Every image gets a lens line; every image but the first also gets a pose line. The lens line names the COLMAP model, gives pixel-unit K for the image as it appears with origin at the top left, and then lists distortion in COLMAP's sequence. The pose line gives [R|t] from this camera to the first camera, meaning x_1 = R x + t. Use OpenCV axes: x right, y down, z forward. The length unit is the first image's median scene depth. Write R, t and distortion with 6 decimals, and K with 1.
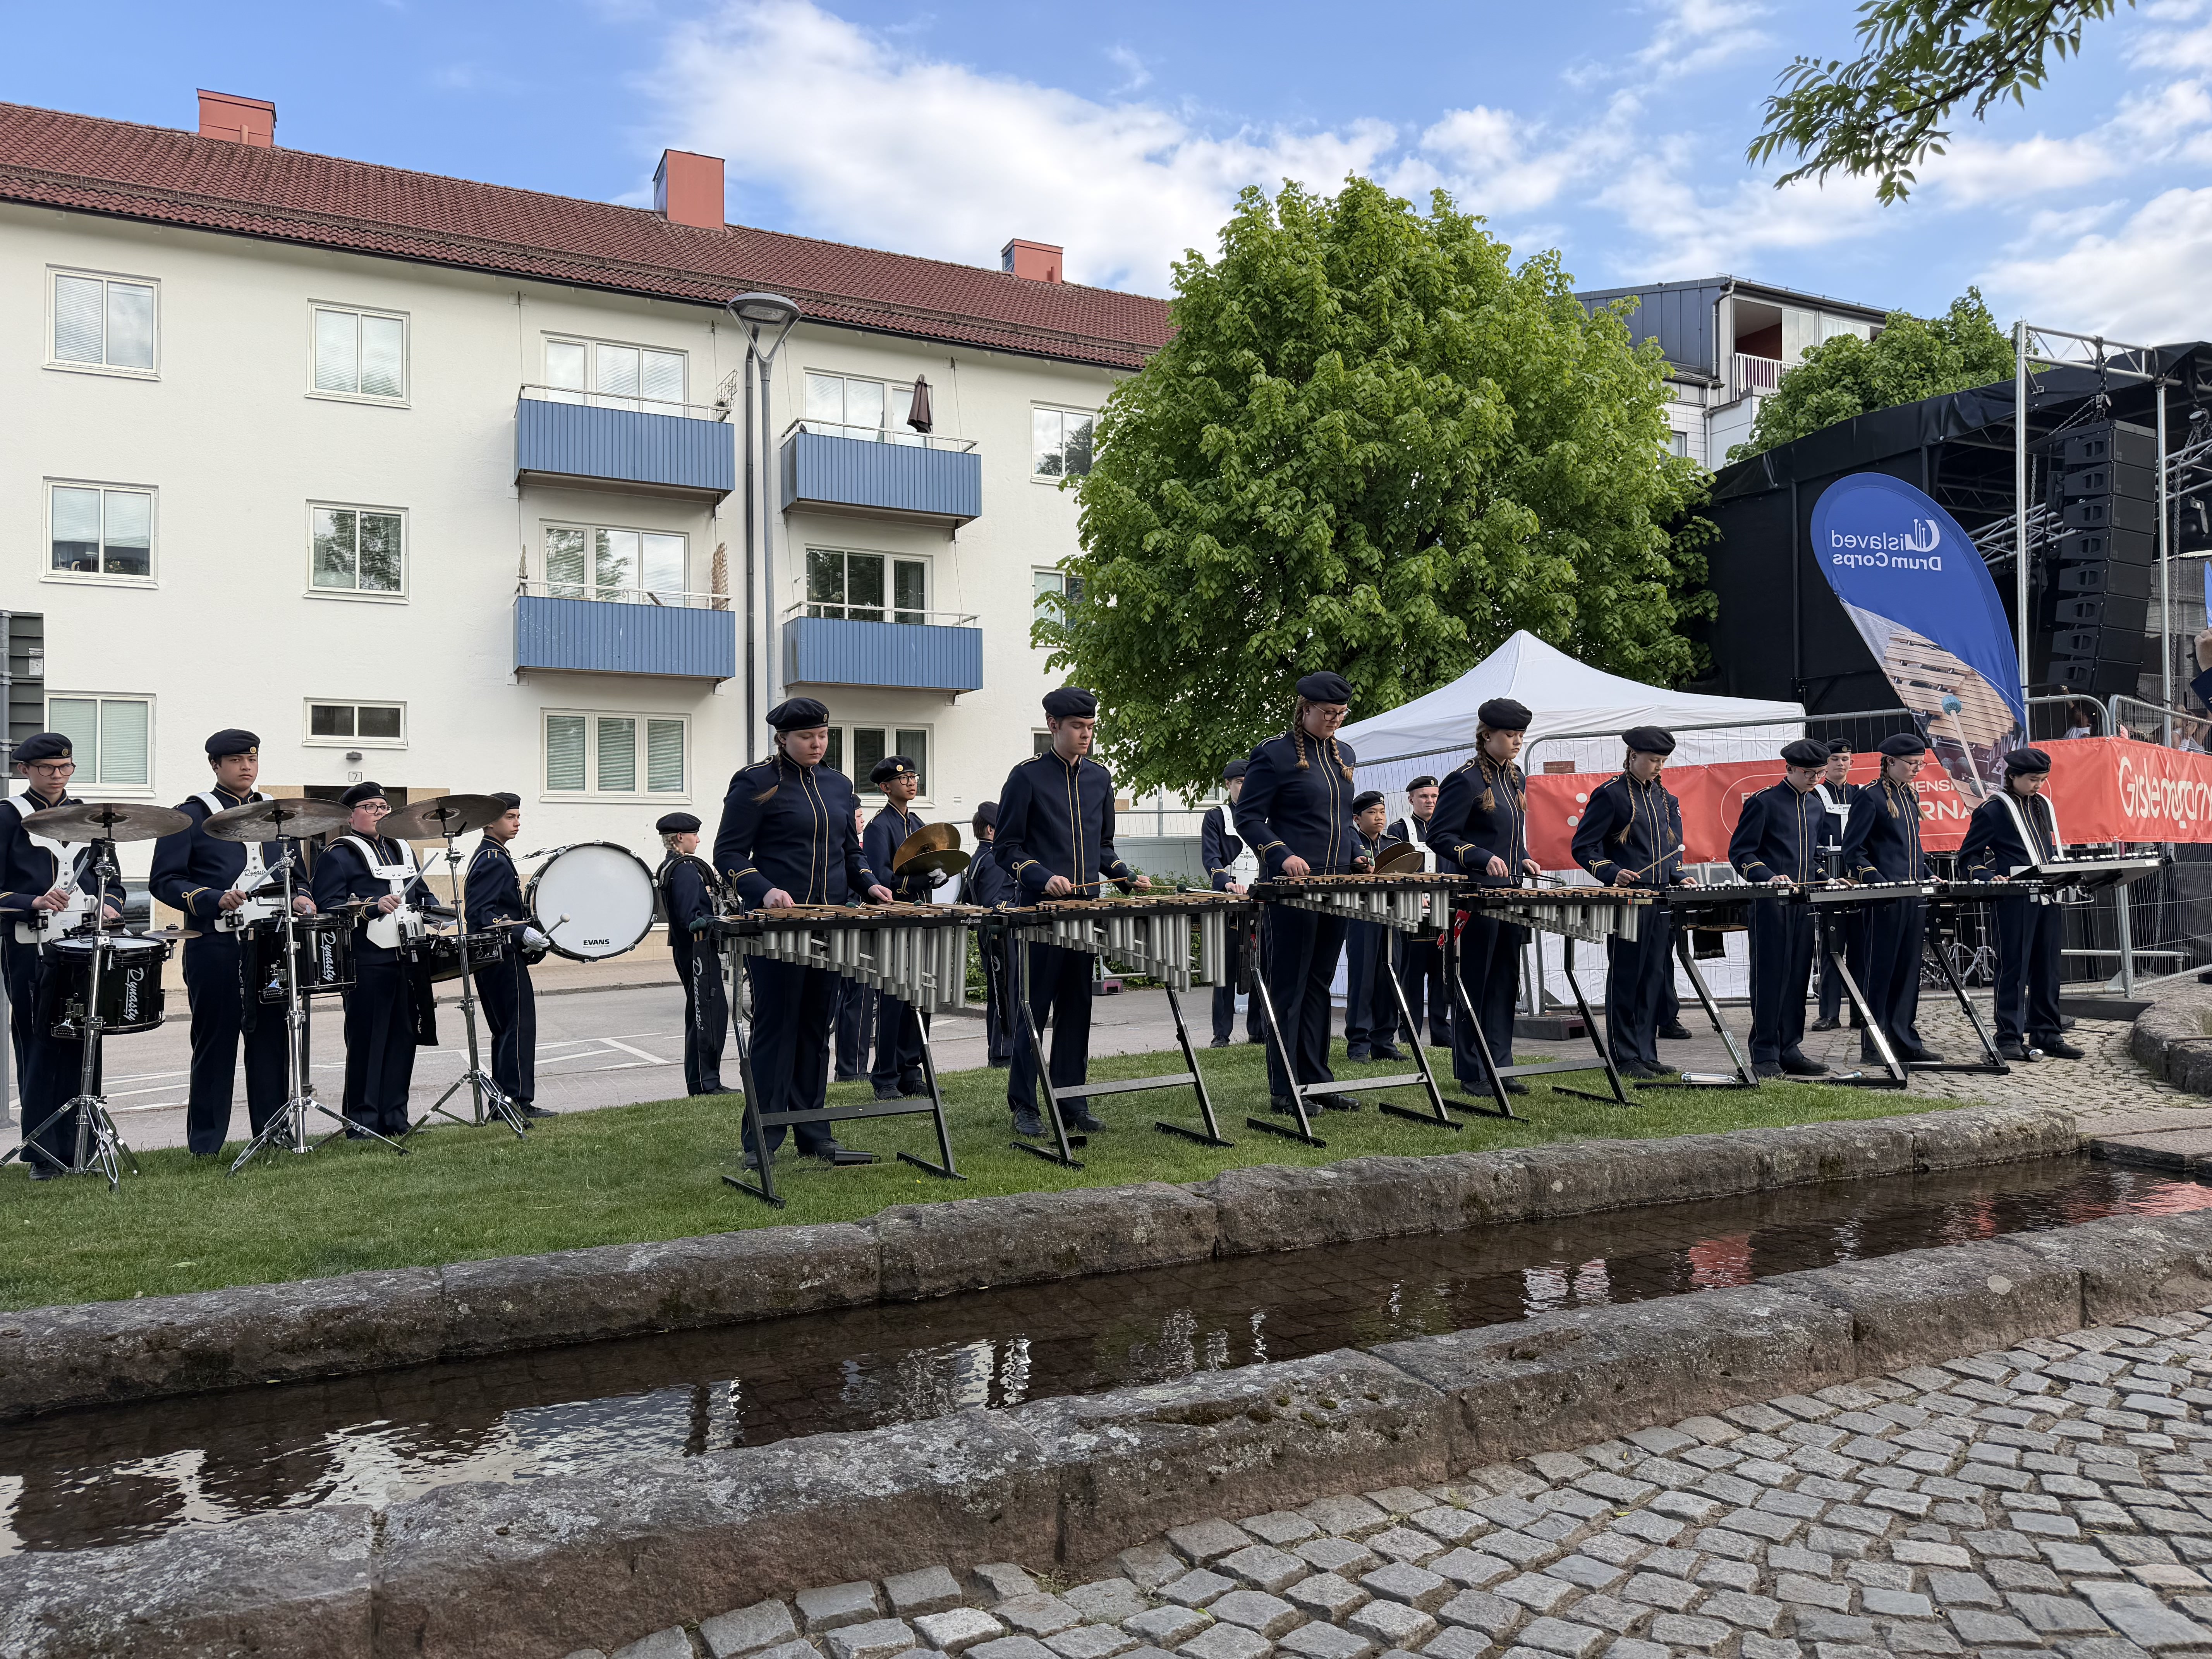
lens RADIAL K [[1539.0, 0, 1139.4], [0, 1539.0, 833.2], [0, 0, 1]] dist [0.001743, -0.010480]
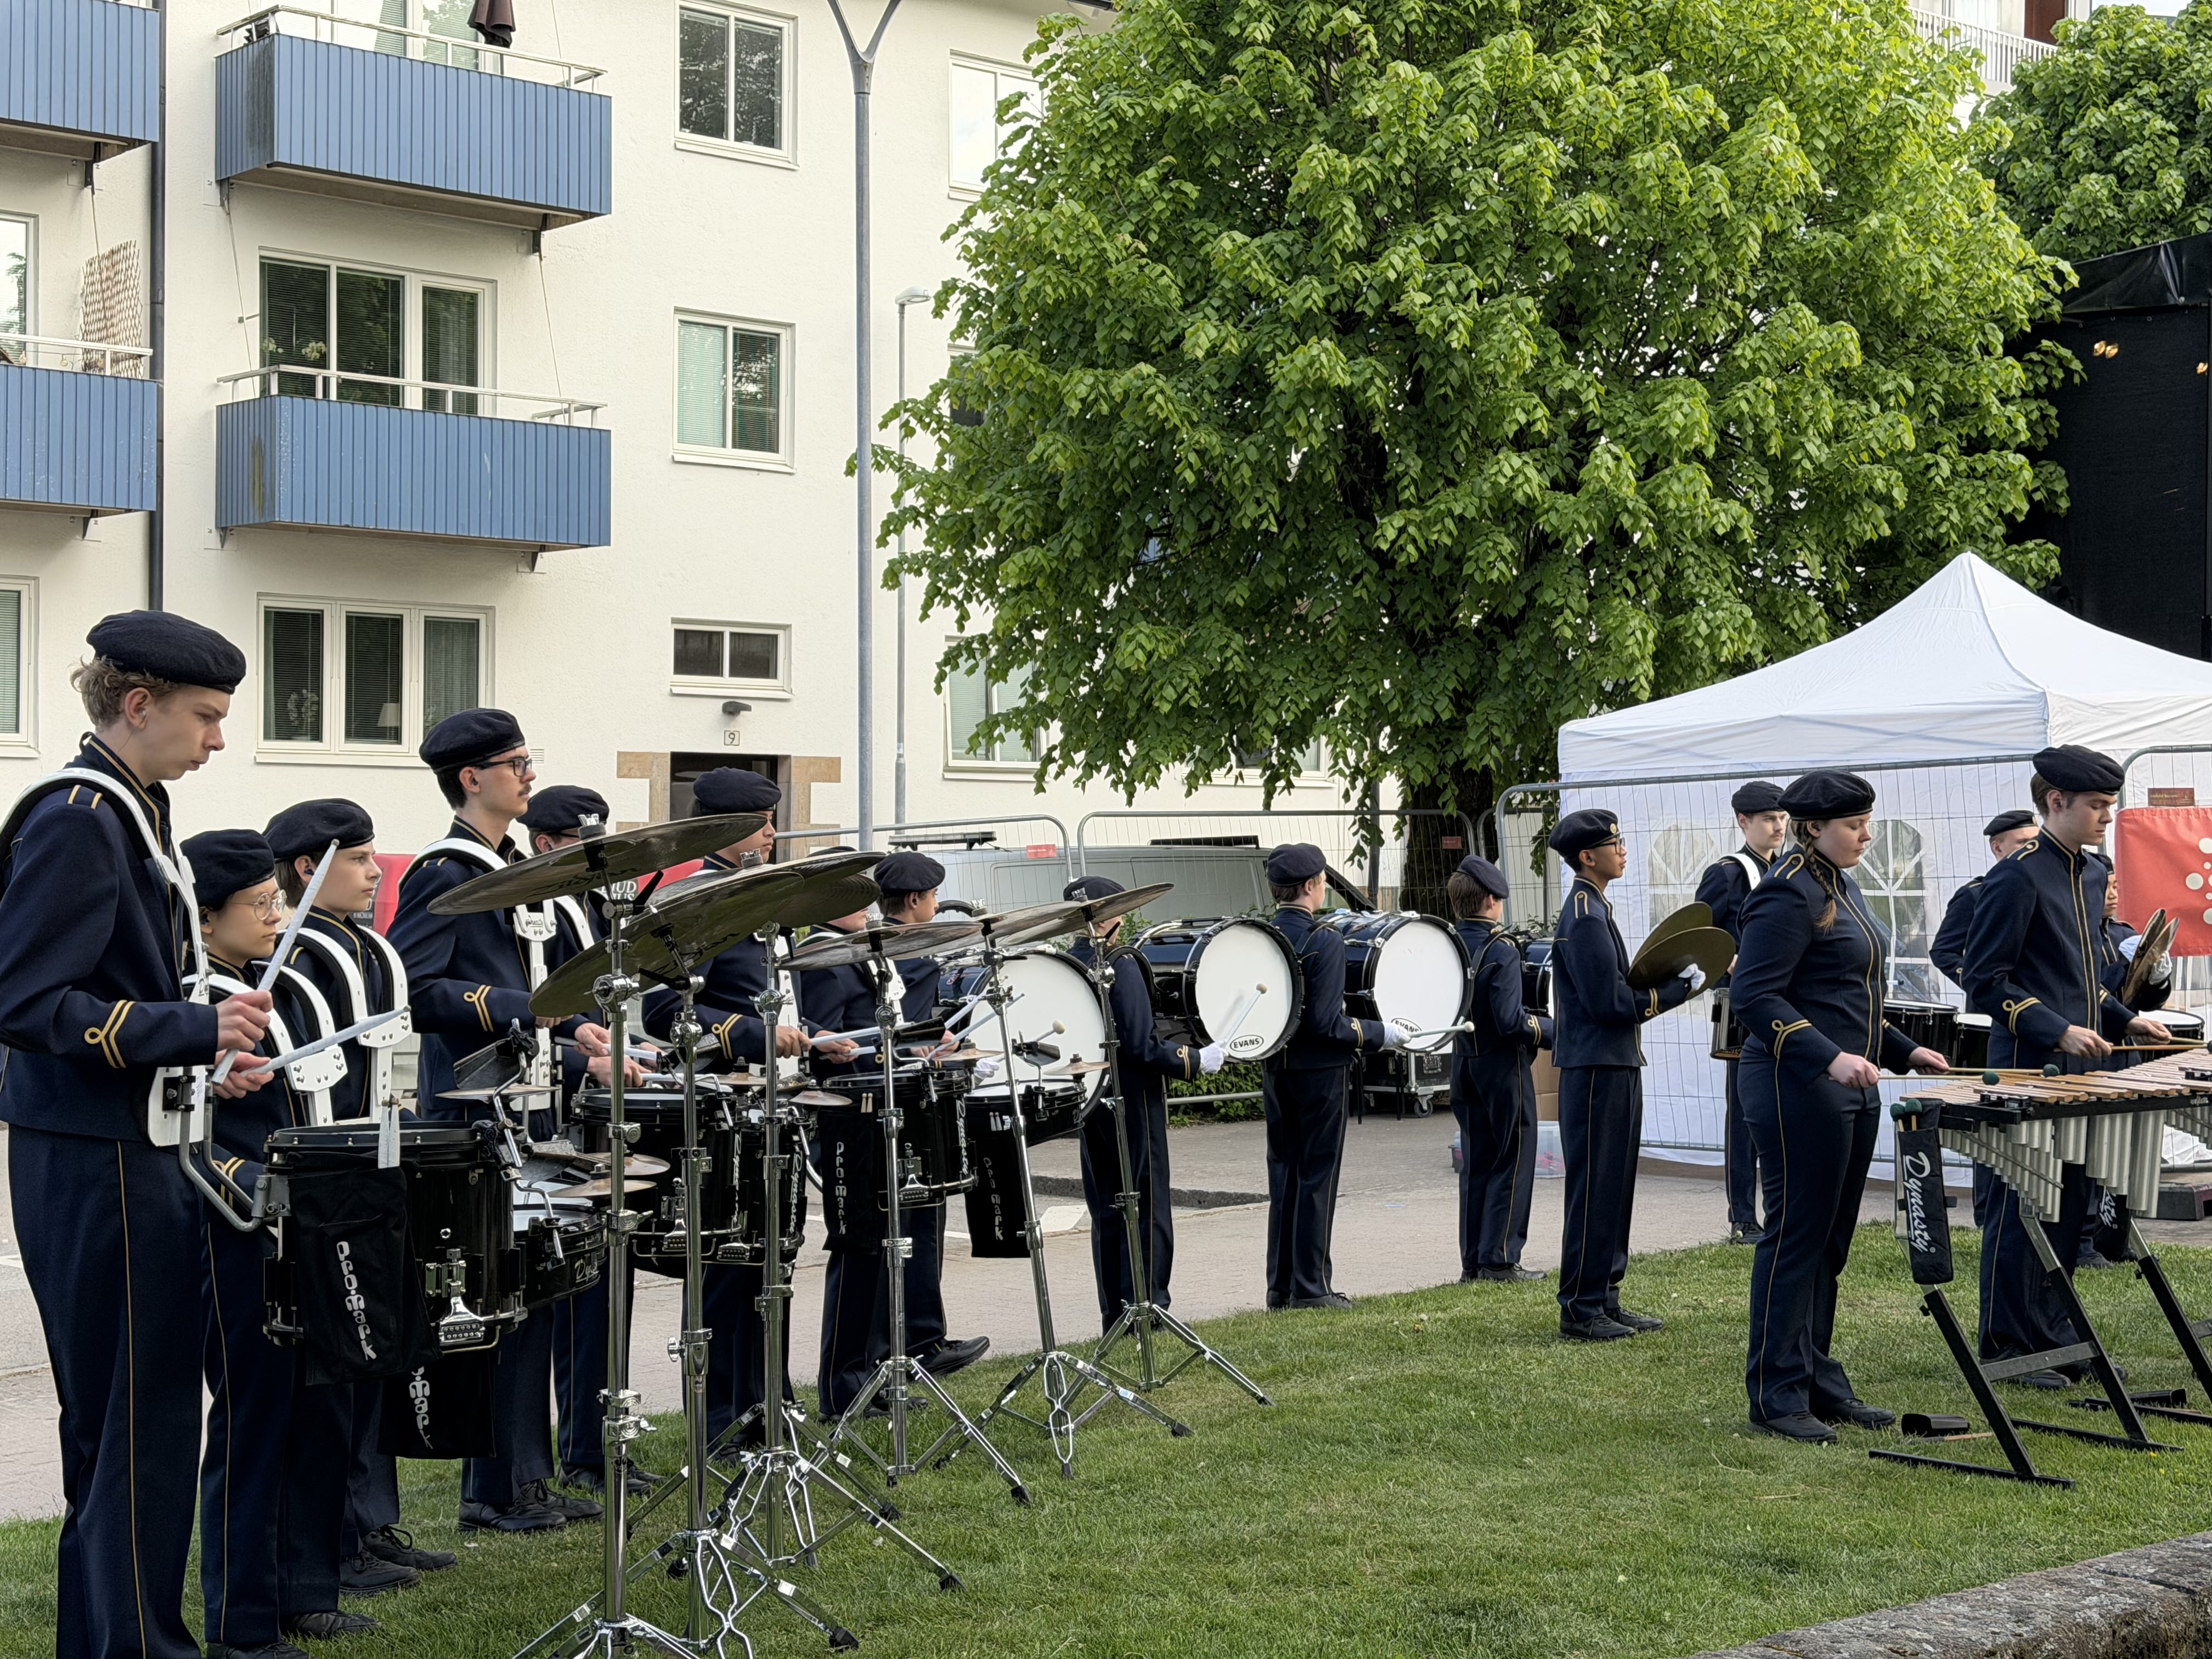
lens RADIAL K [[3078.3, 0, 1106.0], [0, 3078.3, 829.5], [0, 0, 1]] dist [0.037836, -0.018436]
pose [[0.971108, 0.014575, 0.238195, -0.285445], [-0.018550, 0.999723, 0.014456, -0.023606], [-0.237918, -0.018457, 0.971110, -0.099515]]
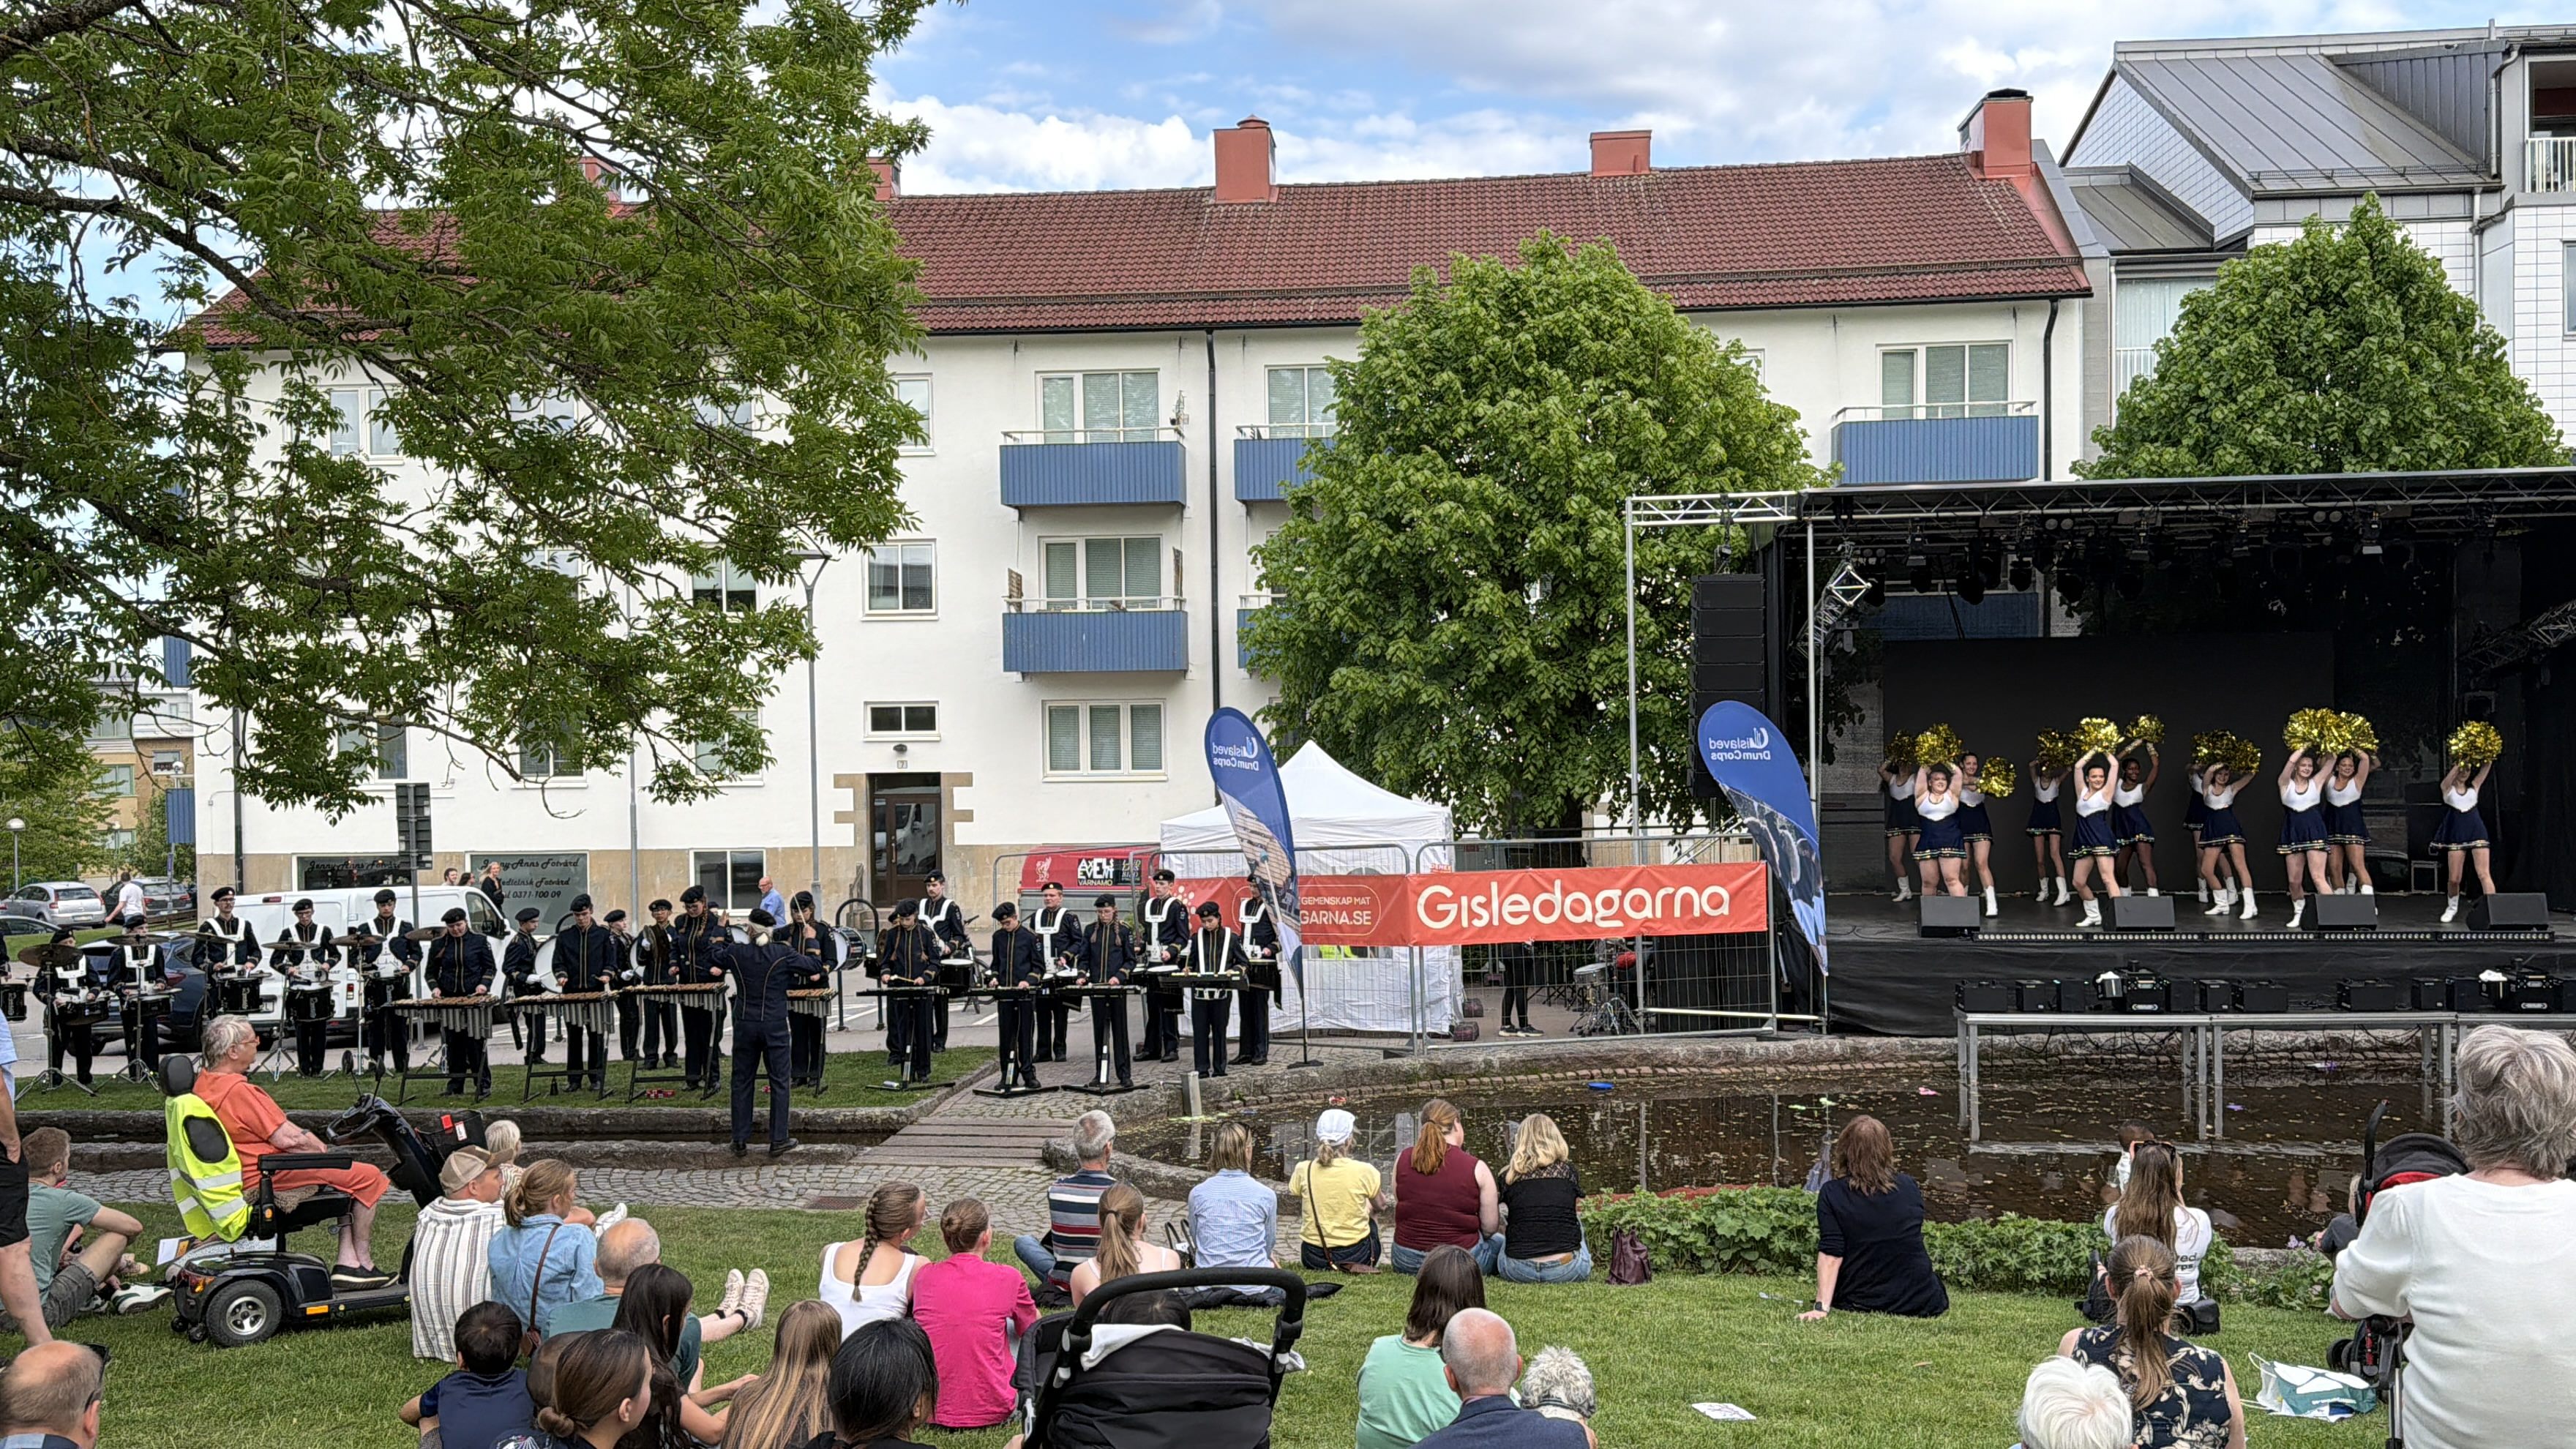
lens RADIAL K [[2168.0, 0, 1284.3], [0, 2168.0, 742.0], [0, 0, 1]] dist [0.211142, -0.469358]
pose [[0.847529, 0.005824, -0.530717, 0.900710], [0.015776, 0.999221, 0.036160, -0.150228], [0.530515, -0.039019, 0.846777, -0.420333]]
